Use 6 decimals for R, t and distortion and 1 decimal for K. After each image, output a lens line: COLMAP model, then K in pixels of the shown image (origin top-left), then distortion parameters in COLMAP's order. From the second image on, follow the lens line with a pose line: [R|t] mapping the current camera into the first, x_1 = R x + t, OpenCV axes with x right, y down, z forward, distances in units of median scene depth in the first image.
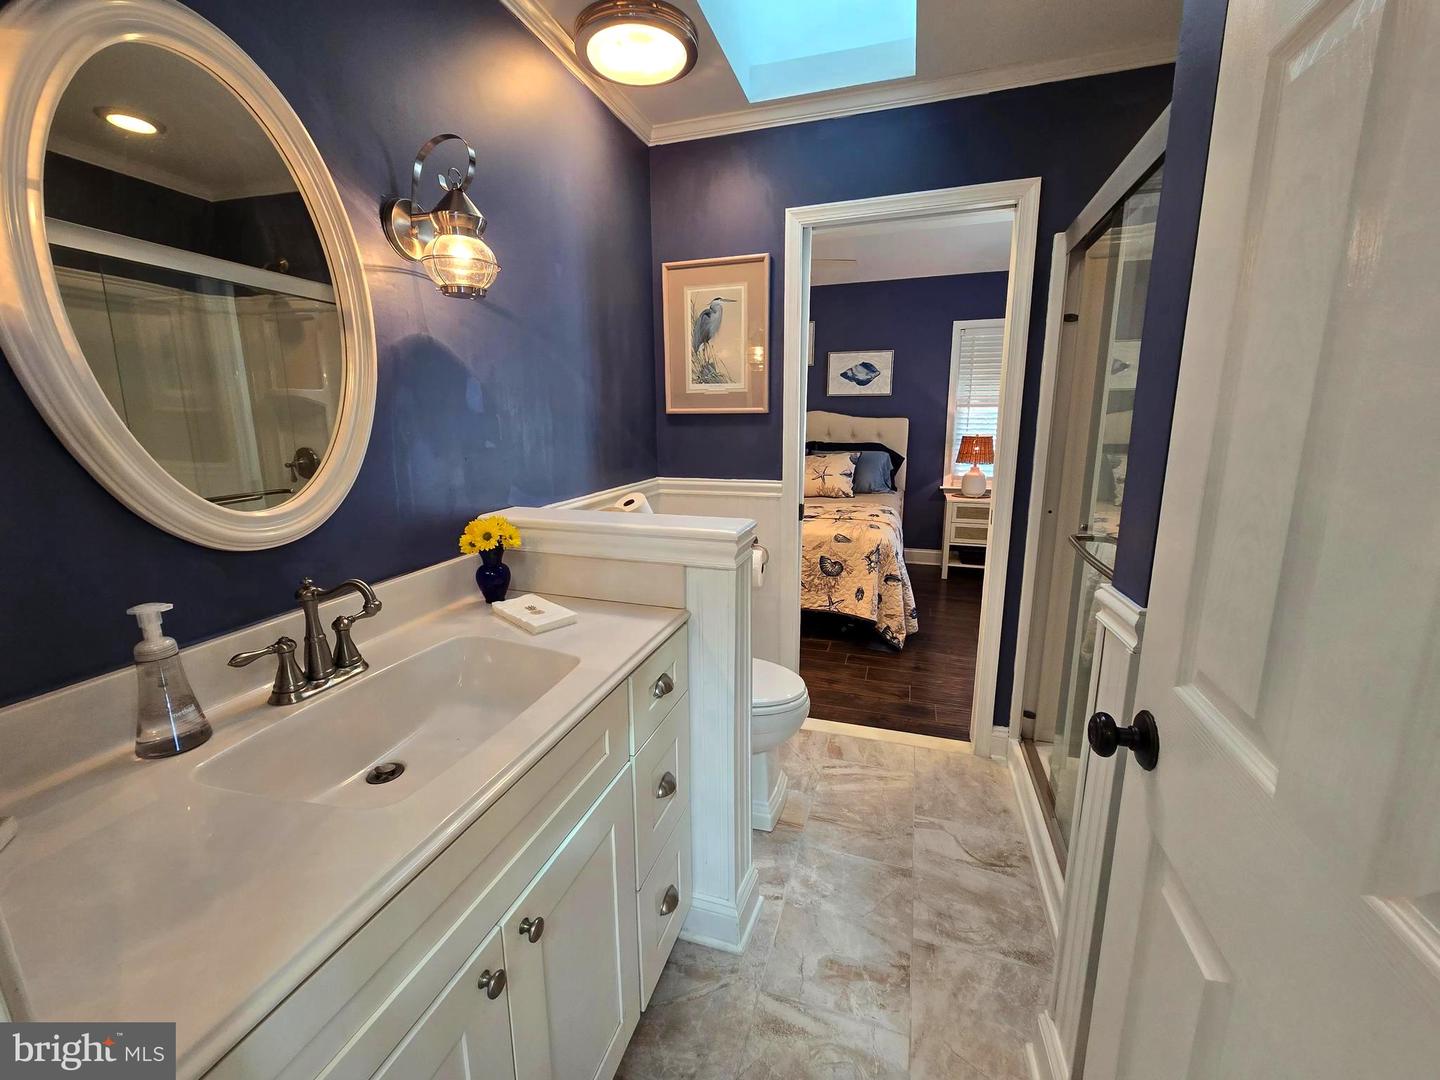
lens RADIAL K [[585.2, 0, 720.0], [0, 585.2, 540.0], [0, 0, 1]] dist [-0.000161, -0.000010]
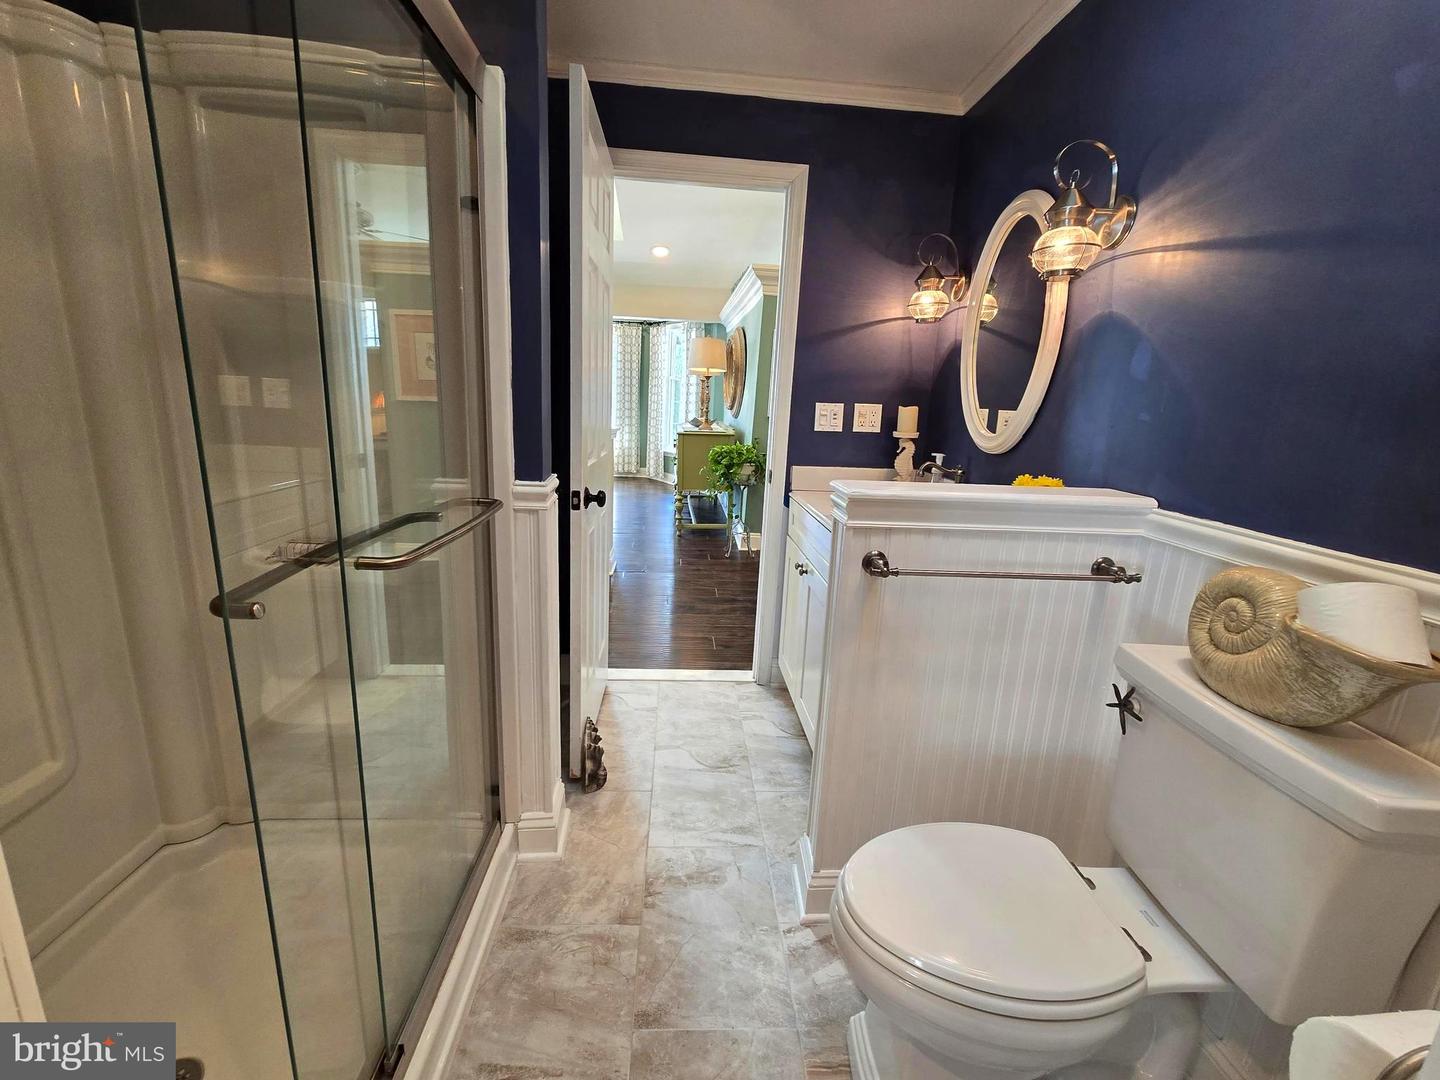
lens RADIAL K [[585.2, 0, 720.0], [0, 585.2, 540.0], [0, 0, 1]] dist [-0.000161, -0.000010]
pose [[-0.927247, 0.054846, -0.370413, 0.453330], [-0.114747, 0.900005, 0.420505, -0.248433], [0.356436, 0.432416, -0.828233, 1.345681]]
